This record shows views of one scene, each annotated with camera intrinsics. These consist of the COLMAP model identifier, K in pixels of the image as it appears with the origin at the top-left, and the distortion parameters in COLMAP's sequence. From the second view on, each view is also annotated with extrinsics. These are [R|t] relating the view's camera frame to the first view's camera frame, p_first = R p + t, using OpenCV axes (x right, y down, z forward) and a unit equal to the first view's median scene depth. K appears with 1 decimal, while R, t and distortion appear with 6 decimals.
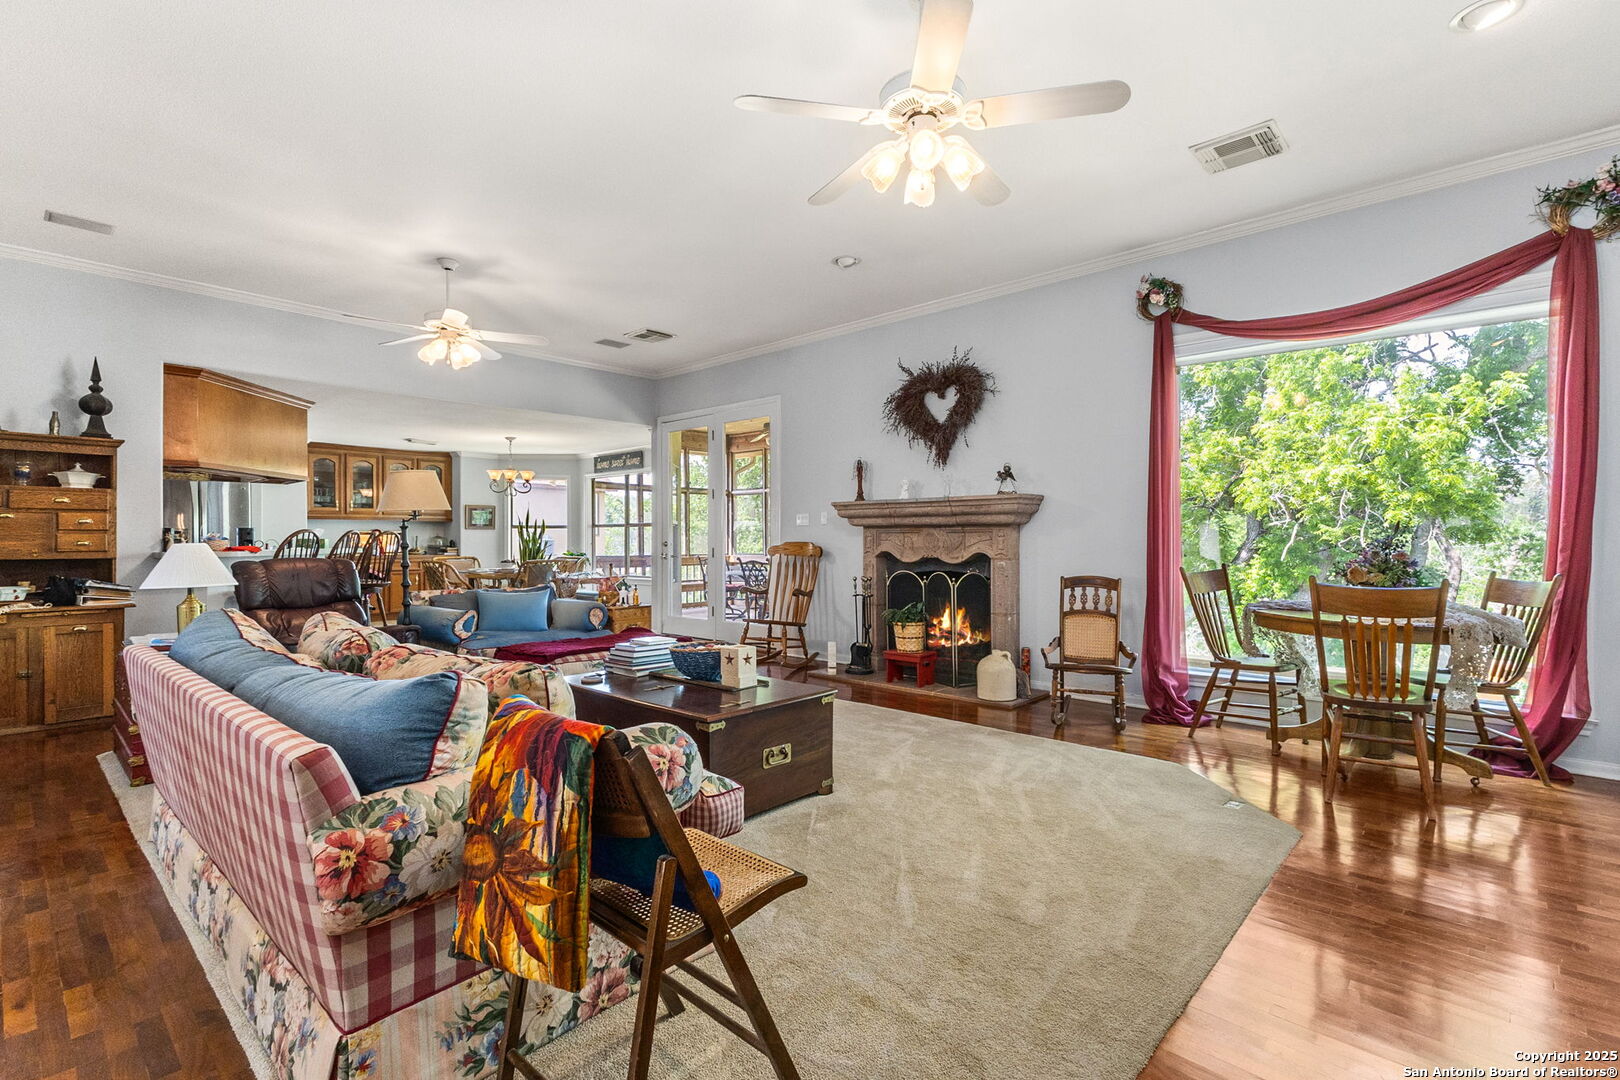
lens RADIAL K [[750.1, 0, 820.1], [0, 750.1, 544.8], [0, 0, 1]] dist [-0.000739, -0.002934]
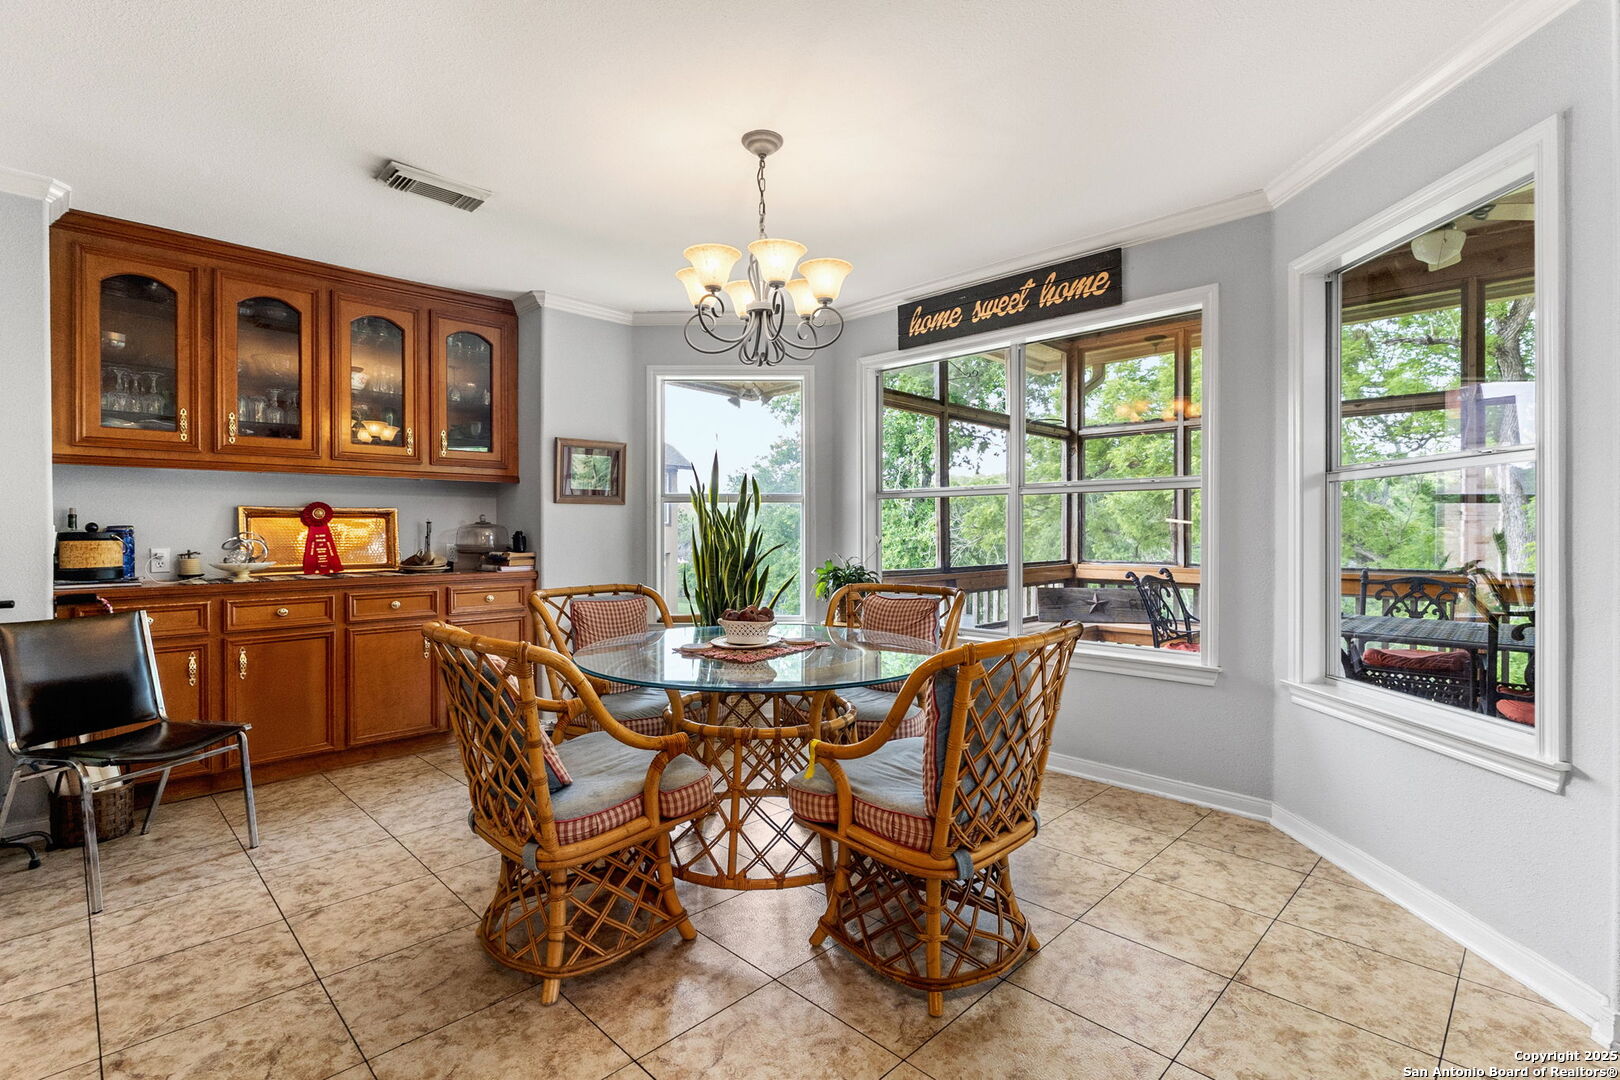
lens RADIAL K [[750.1, 0, 801.2], [0, 750.1, 534.4], [0, 0, 1]] dist [-0.000739, -0.002934]
pose [[0.998903, -0.000421, -0.046832, -0.333207], [0.000379, 1.000000, -0.000901, -0.004416], [0.046833, 0.000882, 0.998902, 0.632472]]
